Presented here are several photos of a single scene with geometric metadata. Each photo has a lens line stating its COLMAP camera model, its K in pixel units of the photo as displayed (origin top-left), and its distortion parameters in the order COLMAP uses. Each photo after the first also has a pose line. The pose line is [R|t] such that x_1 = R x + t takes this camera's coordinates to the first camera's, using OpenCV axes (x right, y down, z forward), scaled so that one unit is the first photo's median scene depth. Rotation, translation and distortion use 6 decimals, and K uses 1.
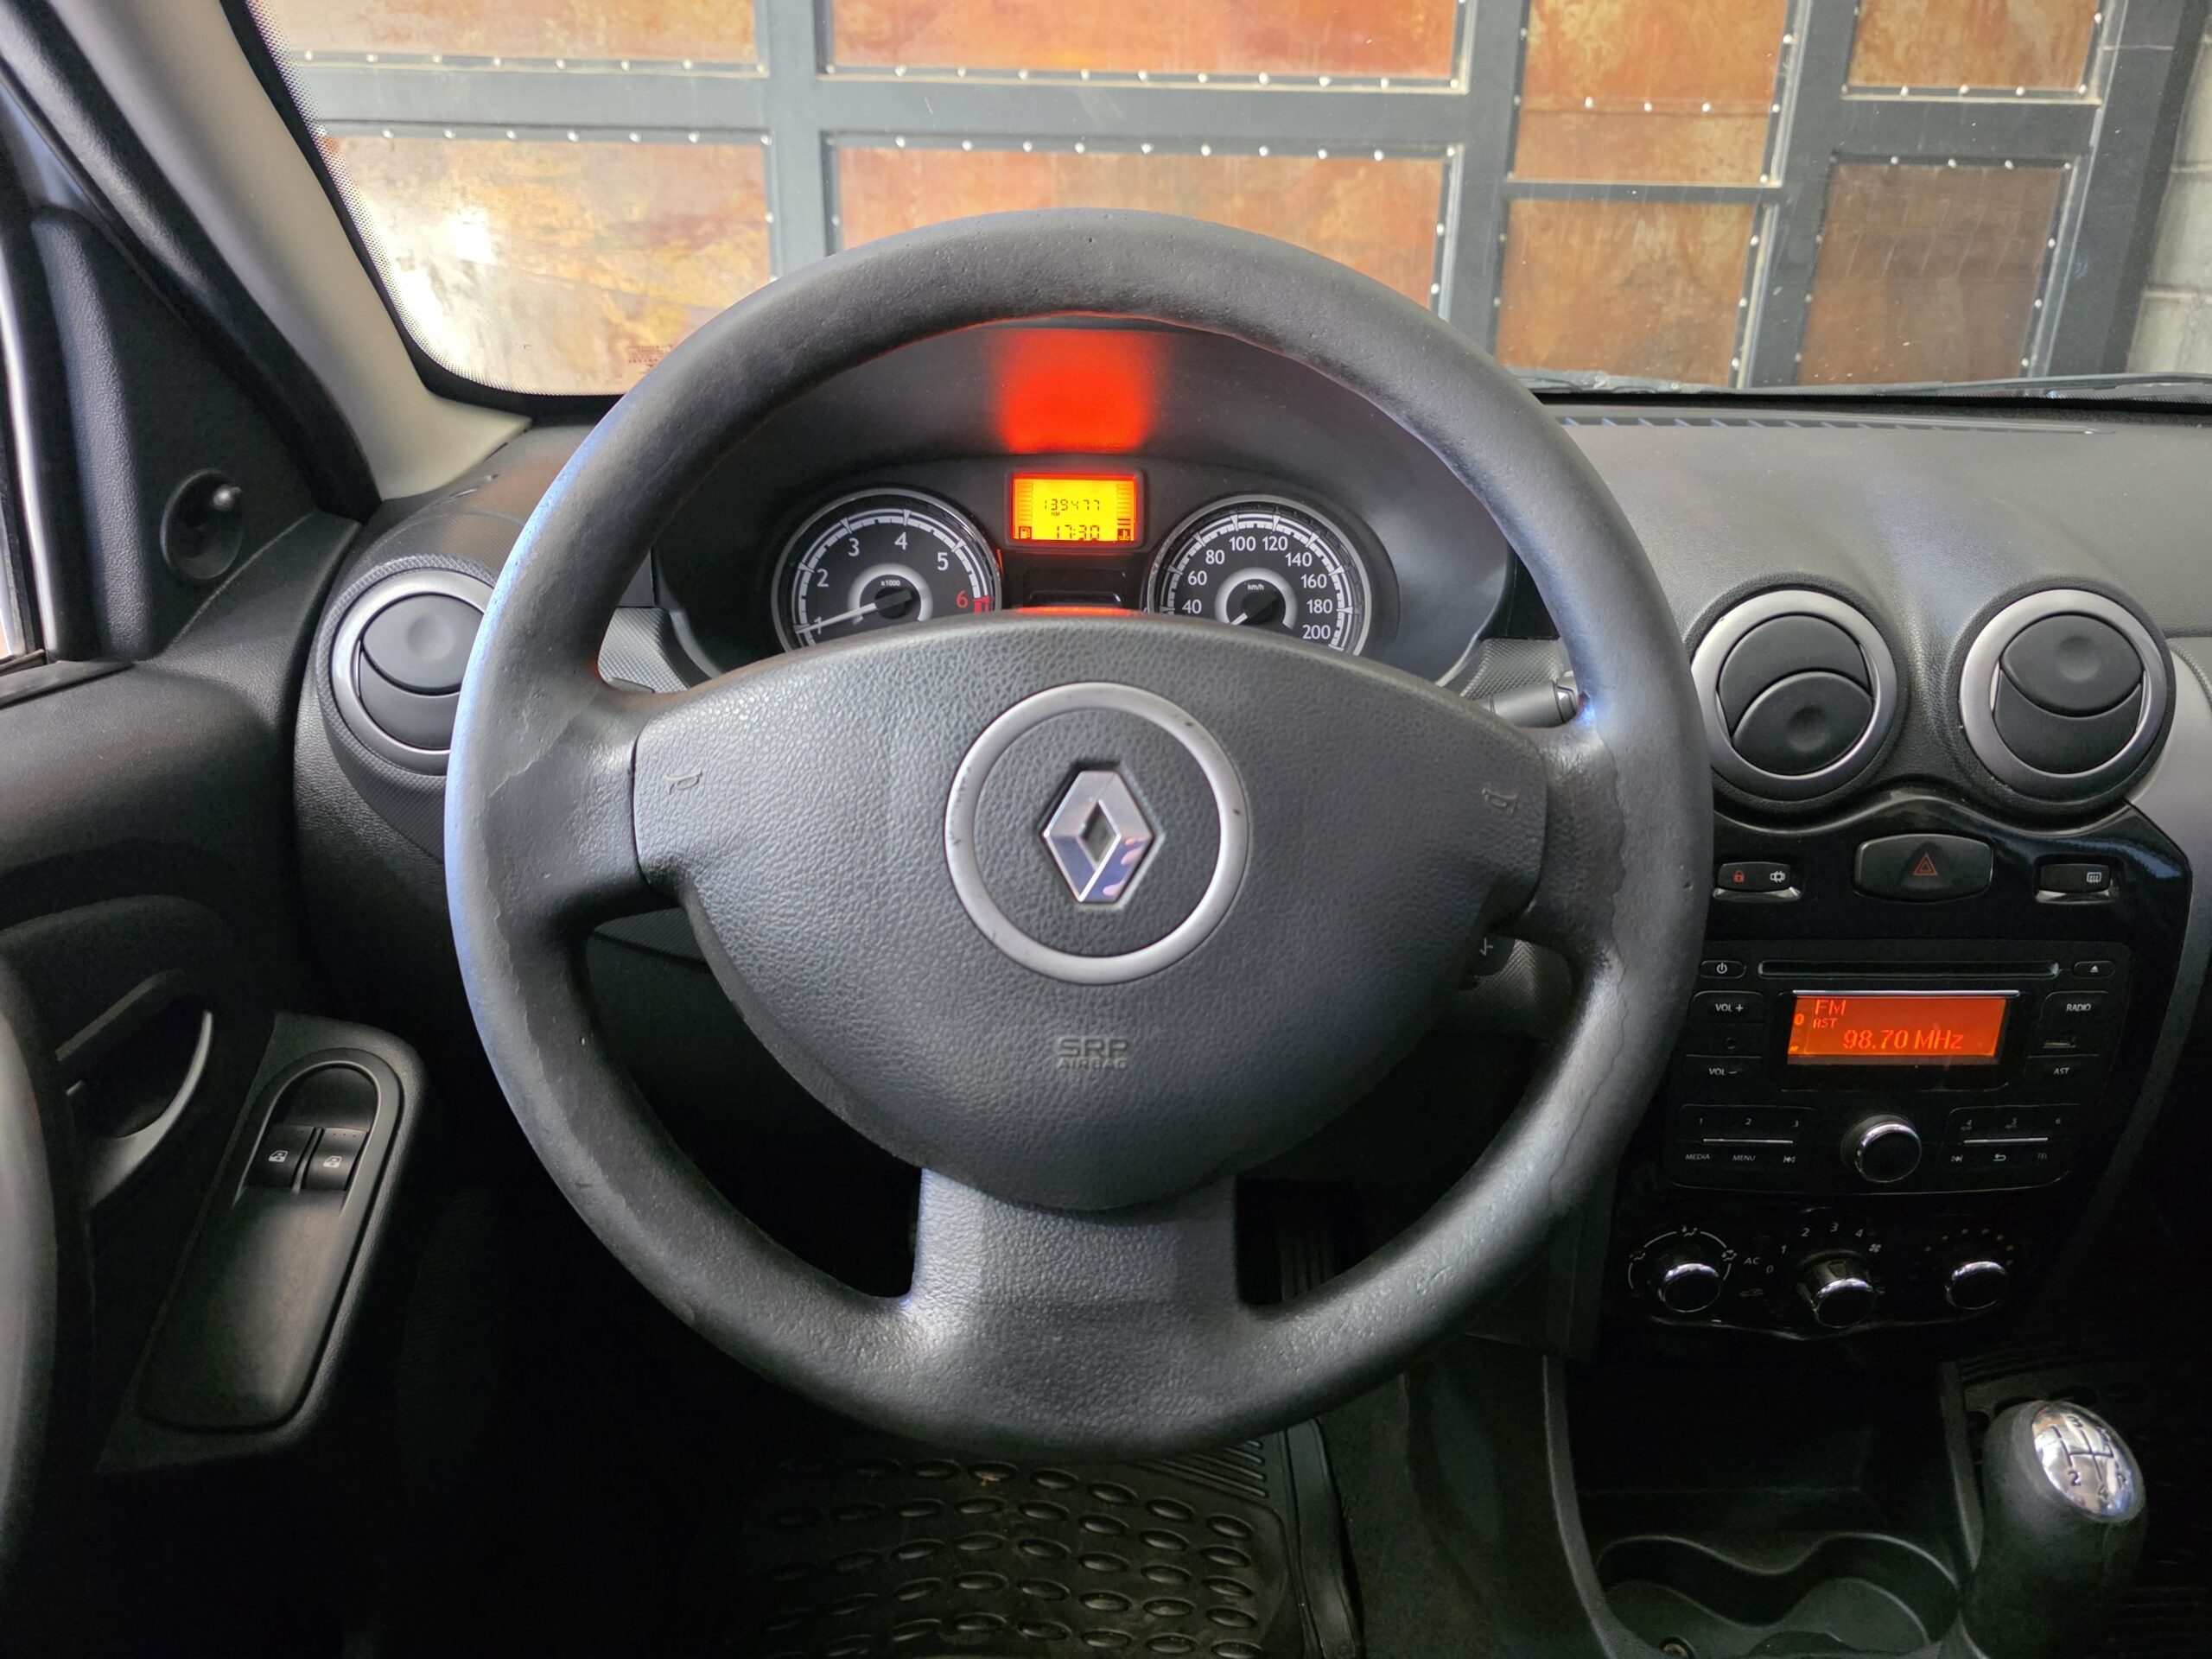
lens RADIAL K [[1492.5, 0, 1132.9], [0, 1492.5, 813.5], [0, 0, 1]] dist [0.061360, -0.065823]
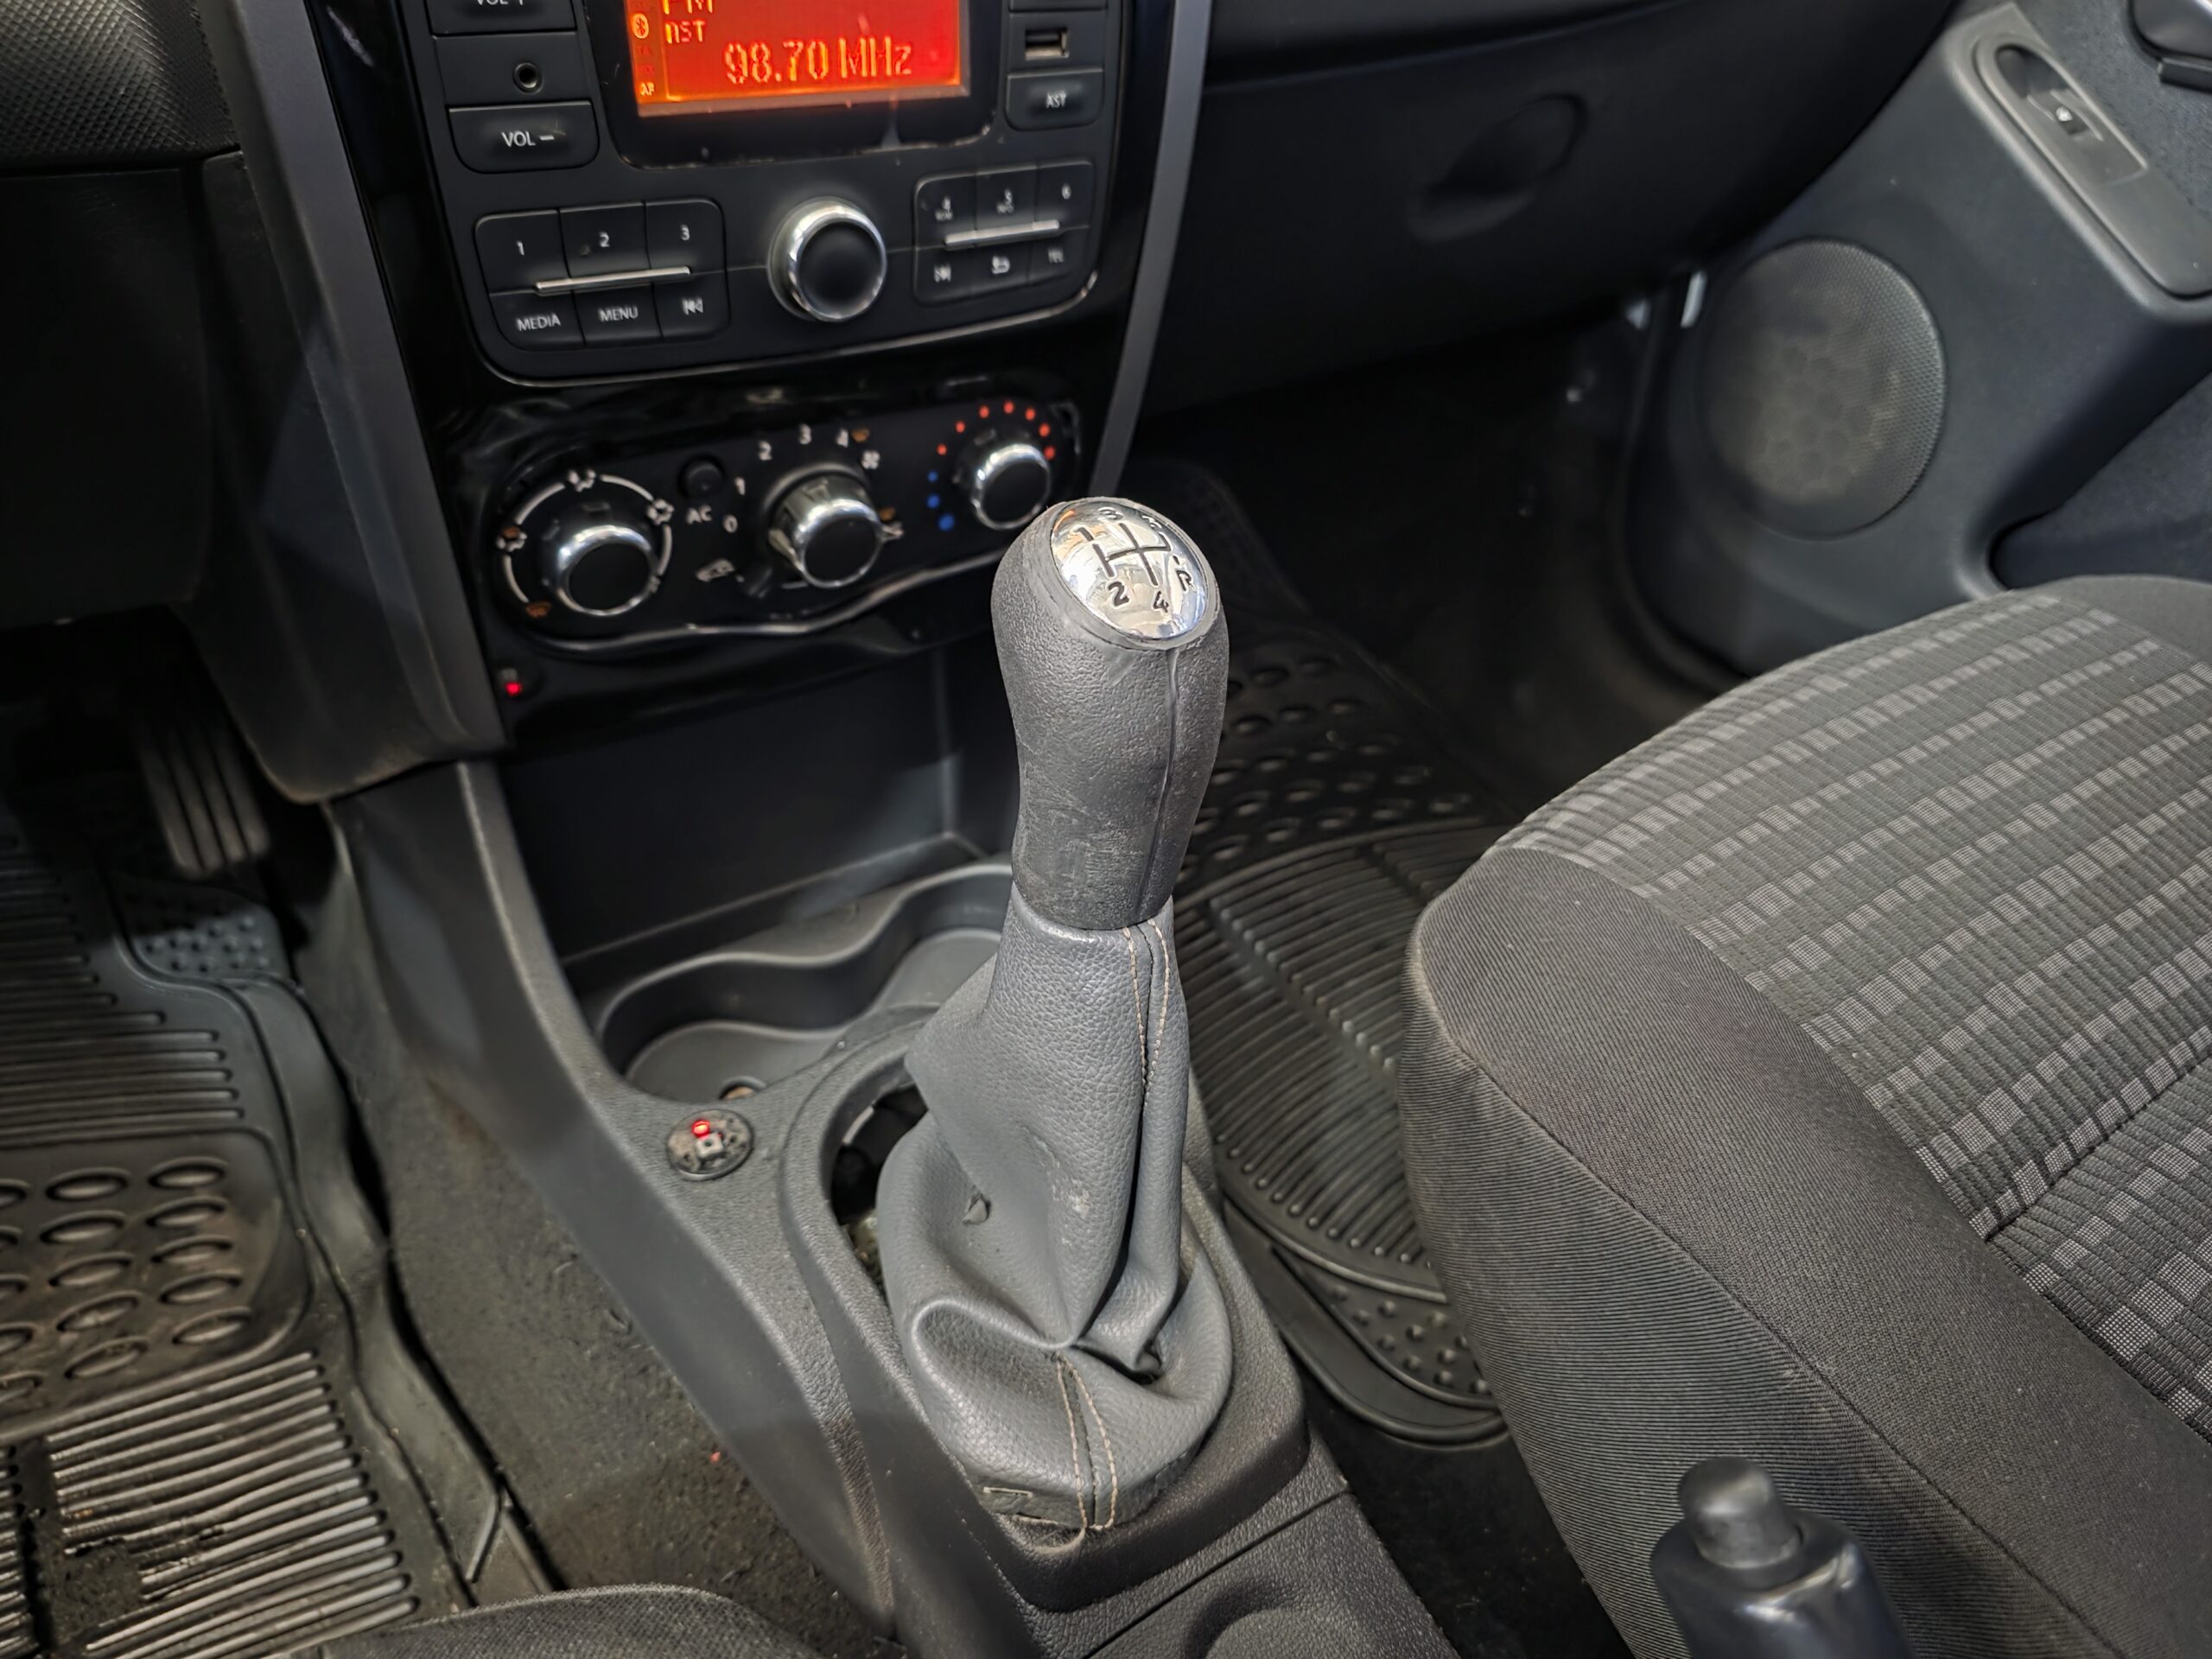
lens RADIAL K [[1533.5, 0, 1108.5], [0, 1533.5, 794.3], [0, 0, 1]] dist [0.014227, -0.029948]
pose [[0.852353, -0.272043, 0.446639, 0.153095], [0.143224, 0.942826, 0.300941, 0.154117], [-0.502972, -0.192538, 0.842584, 0.223358]]
